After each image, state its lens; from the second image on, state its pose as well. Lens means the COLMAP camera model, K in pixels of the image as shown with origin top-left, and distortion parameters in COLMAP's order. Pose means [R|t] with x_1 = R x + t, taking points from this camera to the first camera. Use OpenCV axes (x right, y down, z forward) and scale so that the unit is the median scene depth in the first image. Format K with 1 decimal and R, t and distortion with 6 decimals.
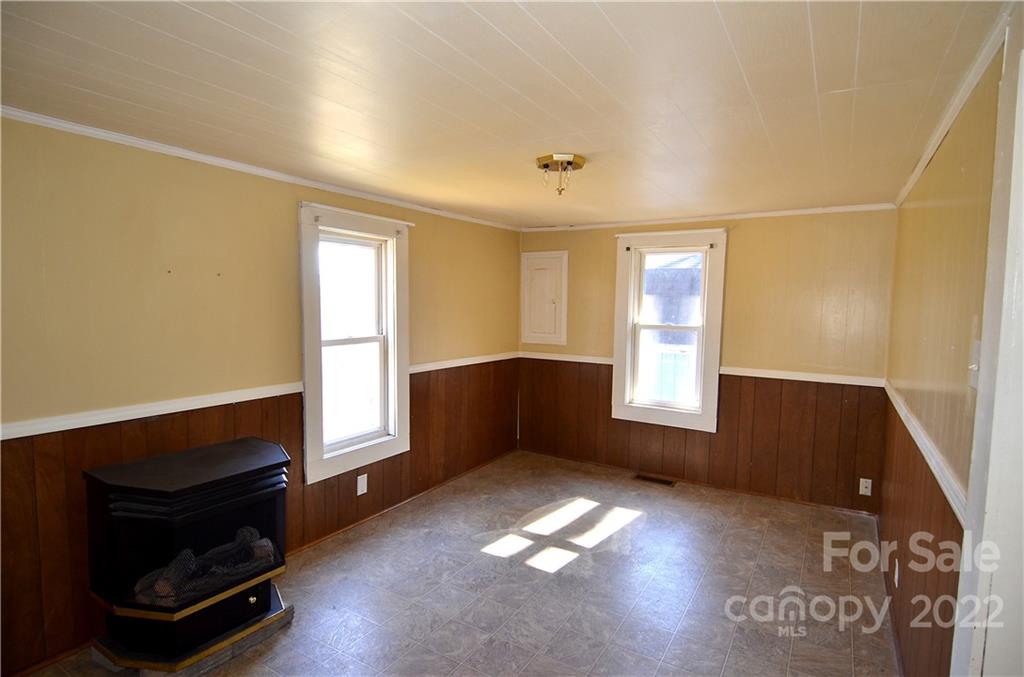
lens RADIAL K [[534.0, 0, 516.6], [0, 534.0, 337.4], [0, 0, 1]] dist [0.002696, -0.008292]
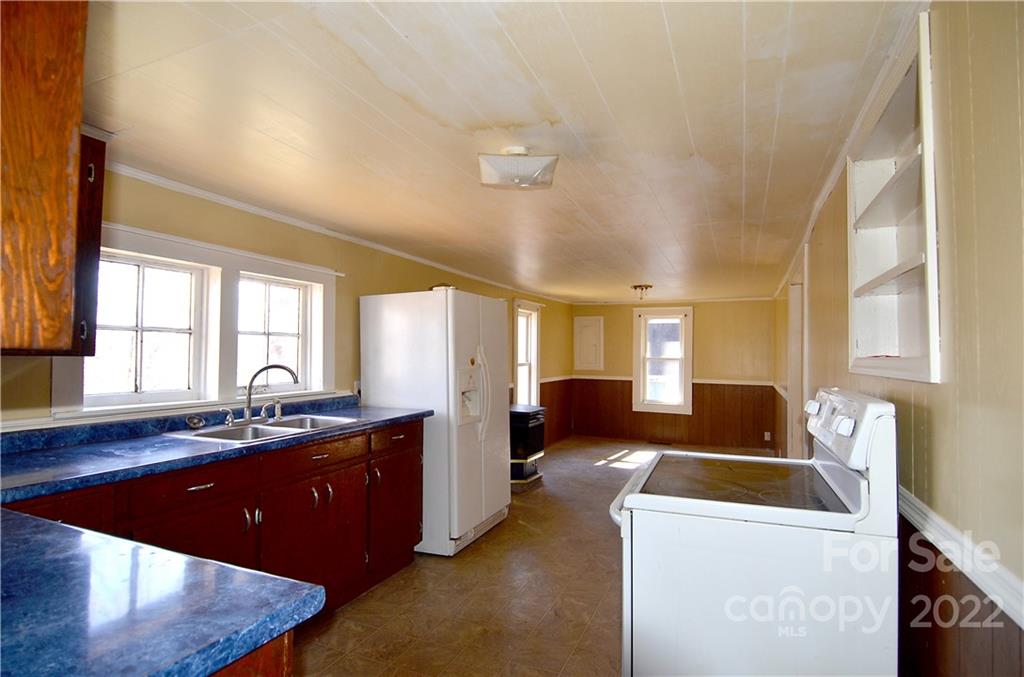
lens RADIAL K [[534.0, 0, 506.6], [0, 534.0, 342.9], [0, 0, 1]] dist [0.002696, -0.008292]
pose [[0.990660, -0.005535, 0.136243, -0.484478], [0.016236, 0.996855, -0.077563, 0.058577], [-0.135385, 0.079051, 0.987635, -0.721660]]
